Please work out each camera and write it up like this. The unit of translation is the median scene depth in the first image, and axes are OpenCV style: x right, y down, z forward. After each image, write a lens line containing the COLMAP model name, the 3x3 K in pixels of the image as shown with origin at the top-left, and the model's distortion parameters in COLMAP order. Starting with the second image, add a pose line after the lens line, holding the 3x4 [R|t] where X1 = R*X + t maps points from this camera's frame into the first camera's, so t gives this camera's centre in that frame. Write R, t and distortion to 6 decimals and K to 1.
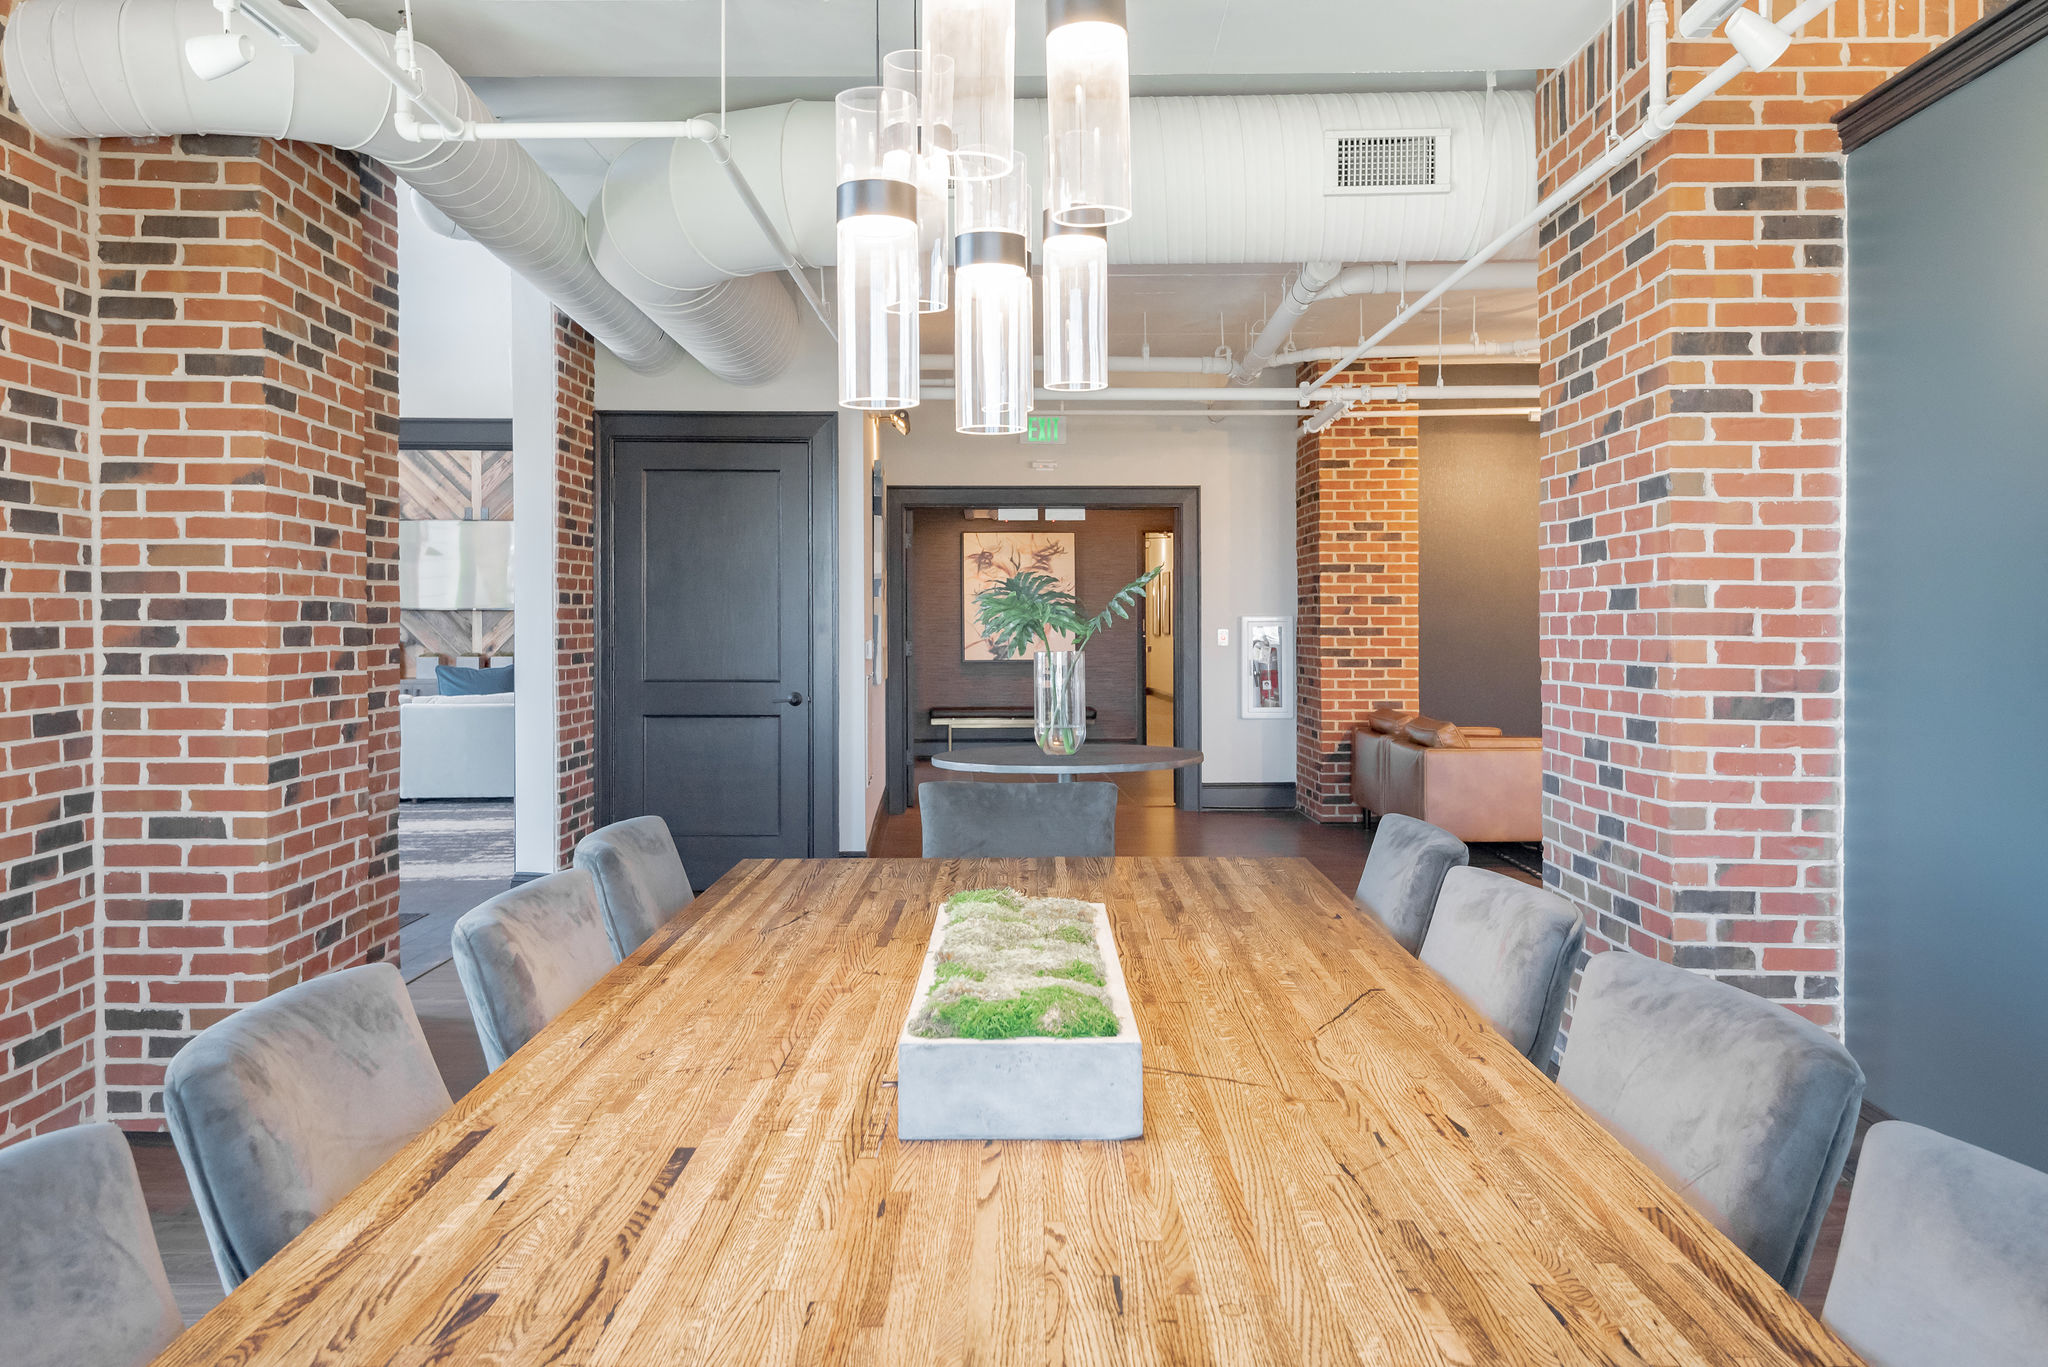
lens RADIAL K [[1614.4, 0, 1017.0], [0, 1614.4, 624.2], [0, 0, 1]] dist [0.025841, -0.017603]
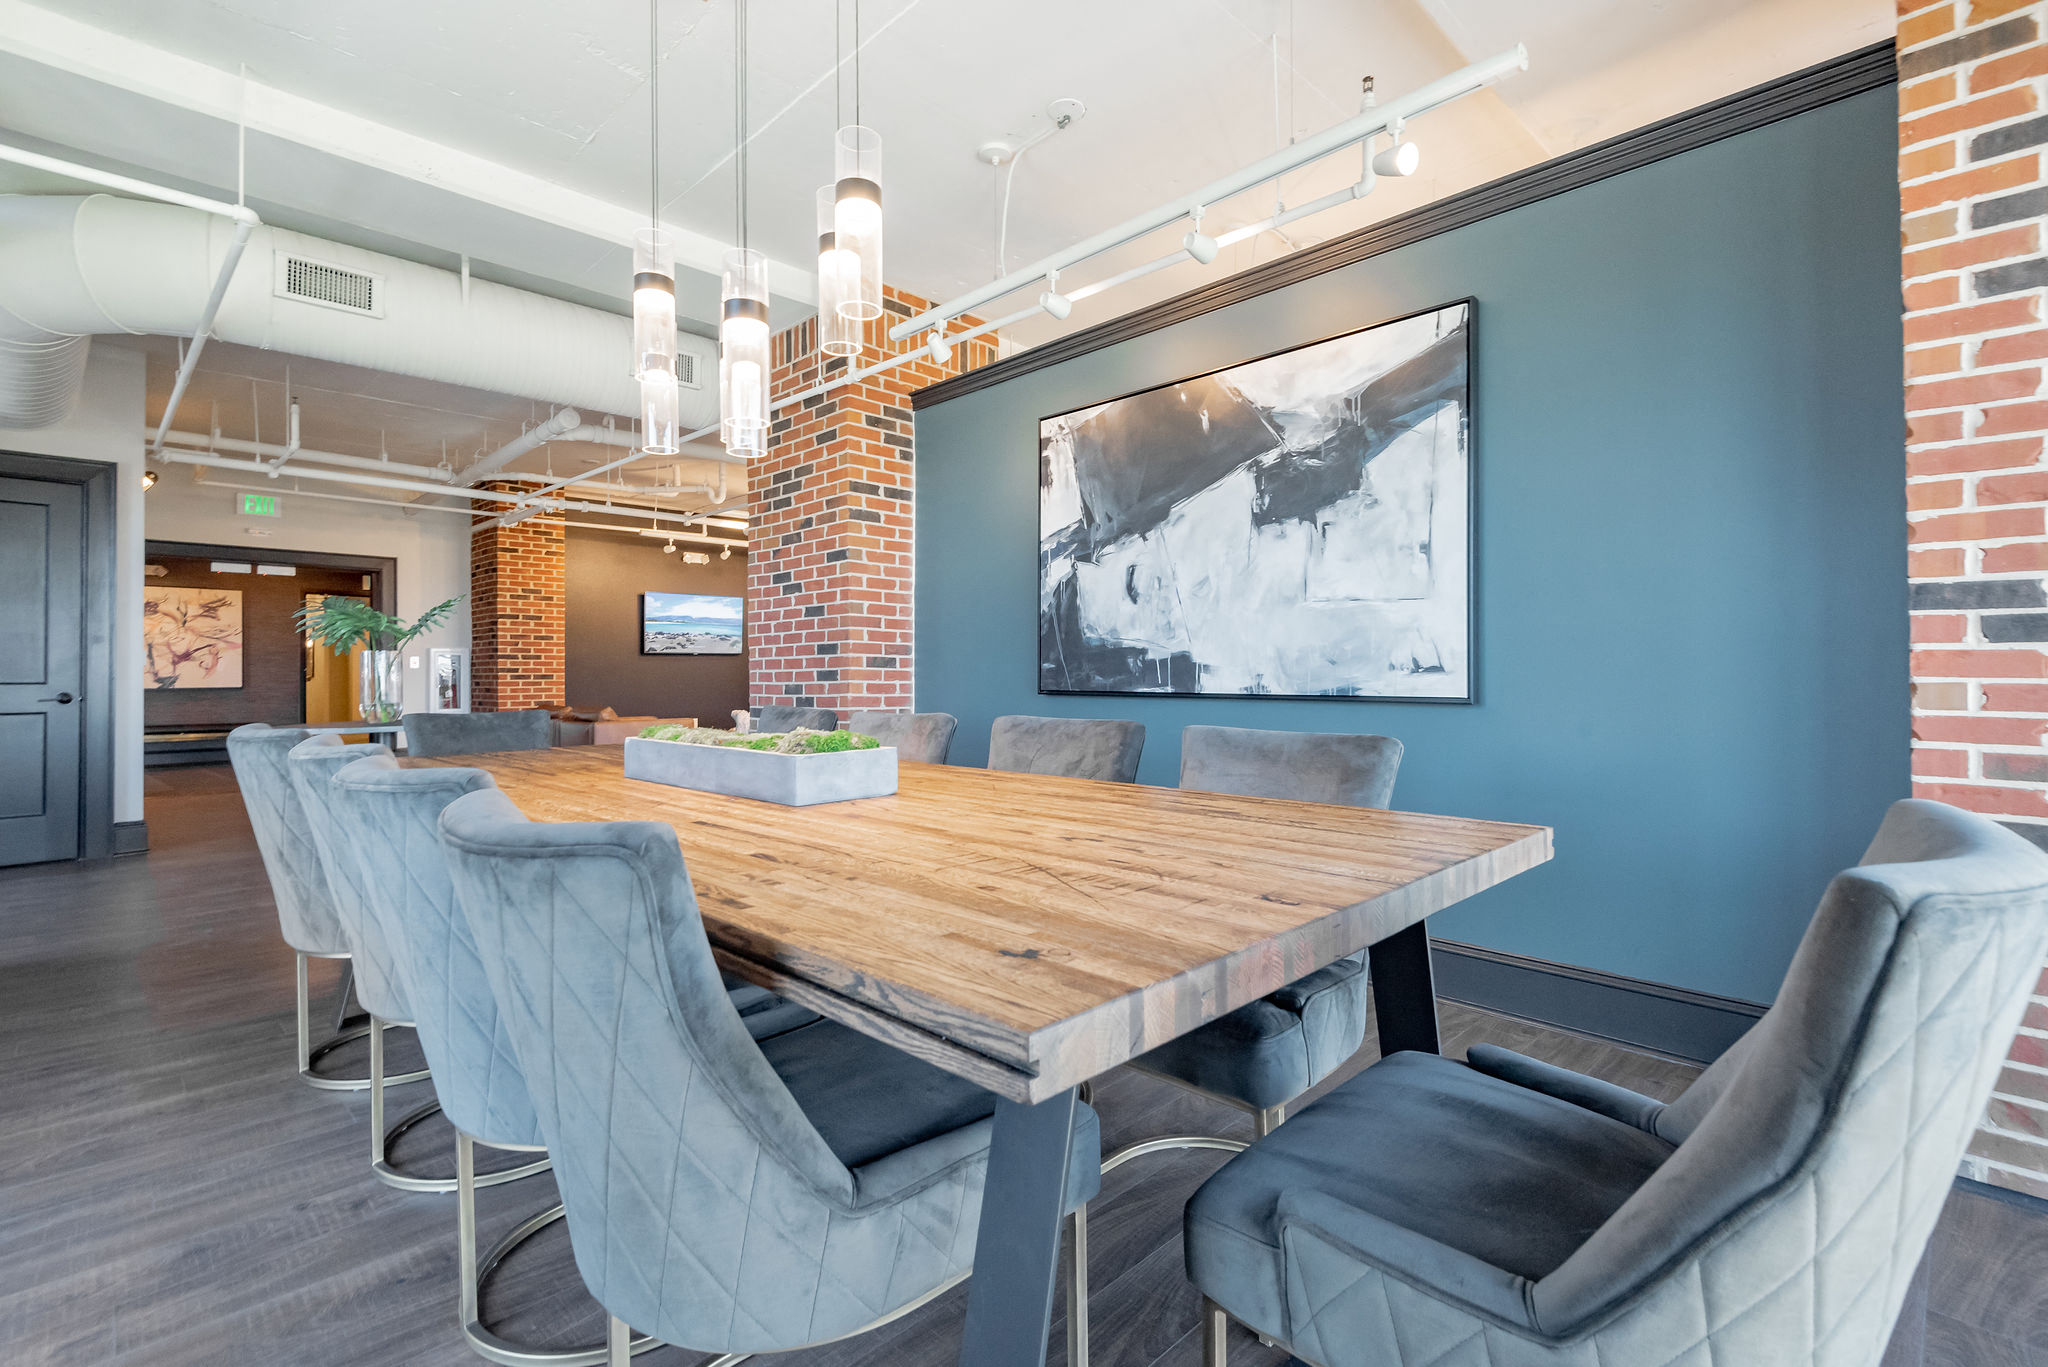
lens RADIAL K [[943.0, 0, 1019.0], [0, 943.0, 670.8], [0, 0, 1]] dist [0.011030, -0.009773]
pose [[0.690002, 0.003947, 0.723796, -0.296157], [0.005629, 0.999926, -0.010819, 0.072442], [-0.723785, 0.011540, 0.689929, 0.015656]]
